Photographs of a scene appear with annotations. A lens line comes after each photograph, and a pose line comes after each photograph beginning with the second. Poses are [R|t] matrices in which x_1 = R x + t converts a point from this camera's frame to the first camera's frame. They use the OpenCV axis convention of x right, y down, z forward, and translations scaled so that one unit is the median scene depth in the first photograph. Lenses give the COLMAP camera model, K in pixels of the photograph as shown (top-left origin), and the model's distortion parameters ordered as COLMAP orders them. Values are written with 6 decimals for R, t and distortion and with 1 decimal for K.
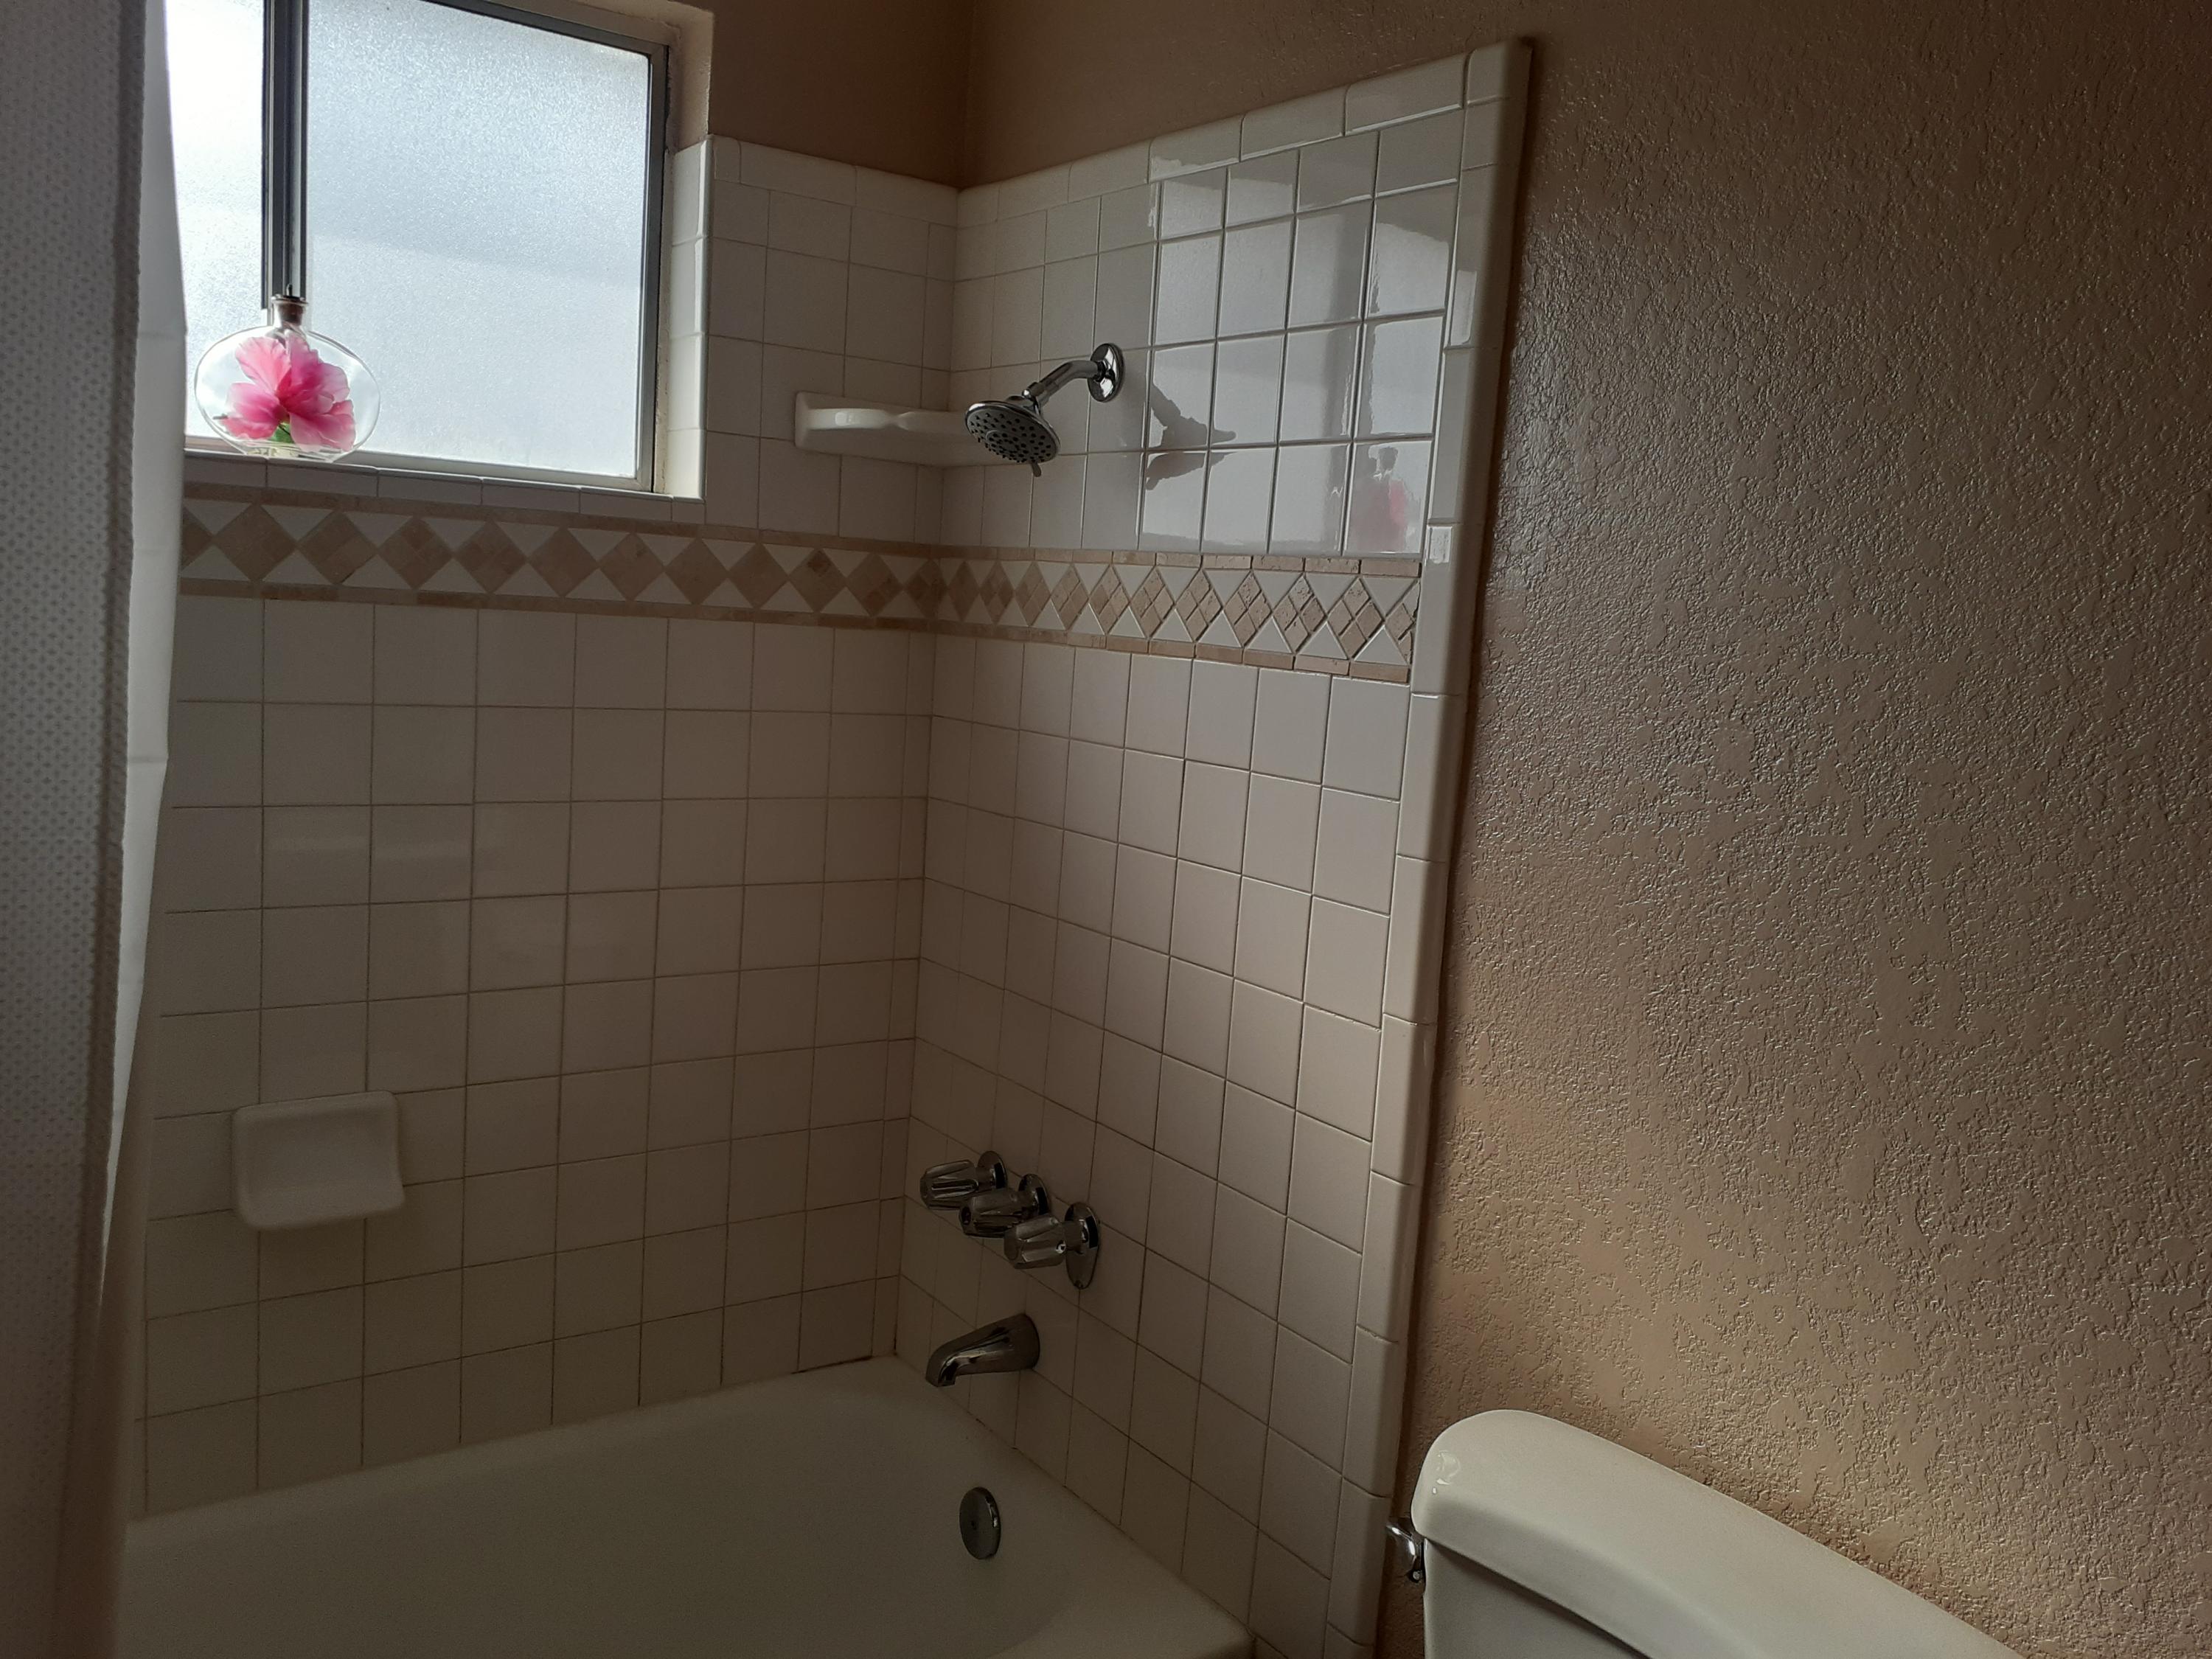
lens RADIAL K [[1766.8, 0, 1105.5], [0, 1766.8, 827.5], [0, 0, 1]] dist [0.013795, -0.000475]
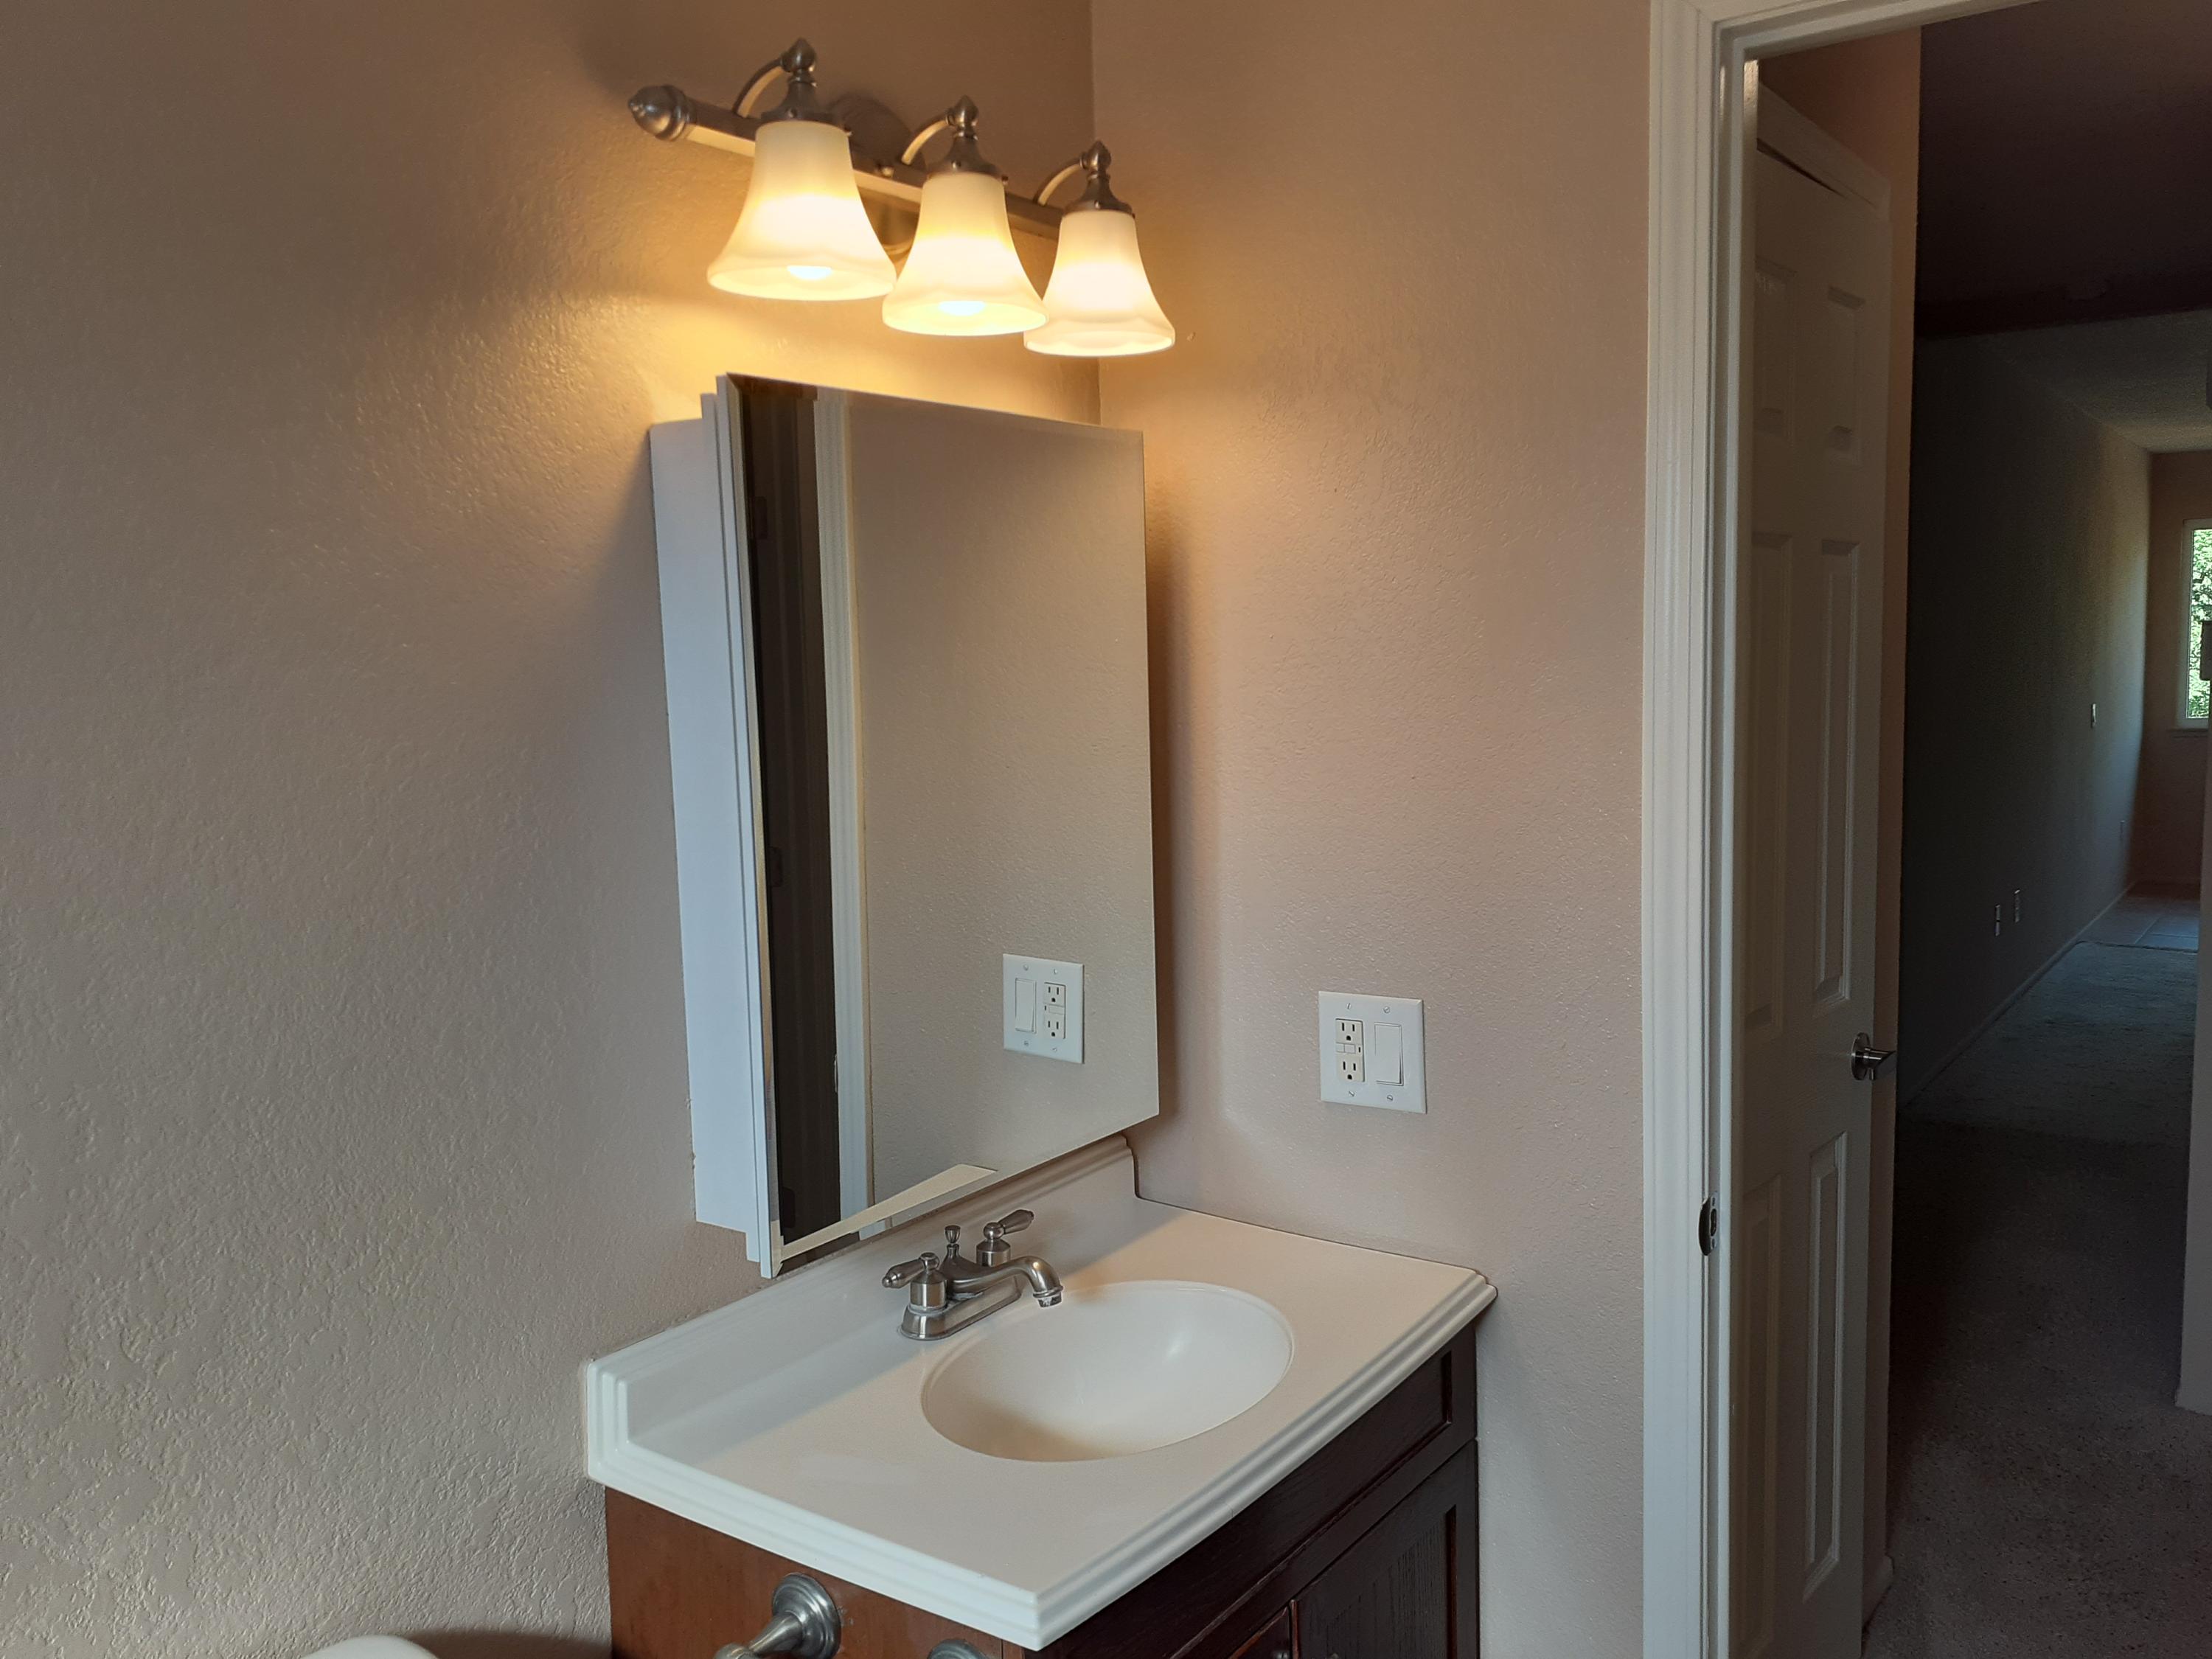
lens RADIAL K [[1766.8, 0, 1106.3], [0, 1766.8, 829.7], [0, 0, 1]] dist [0.013795, -0.000475]
pose [[-0.305804, -0.159427, 0.938652, -0.575292], [0.123343, 0.970939, 0.205094, -0.188808], [-0.944071, 0.178495, -0.277253, 0.751723]]
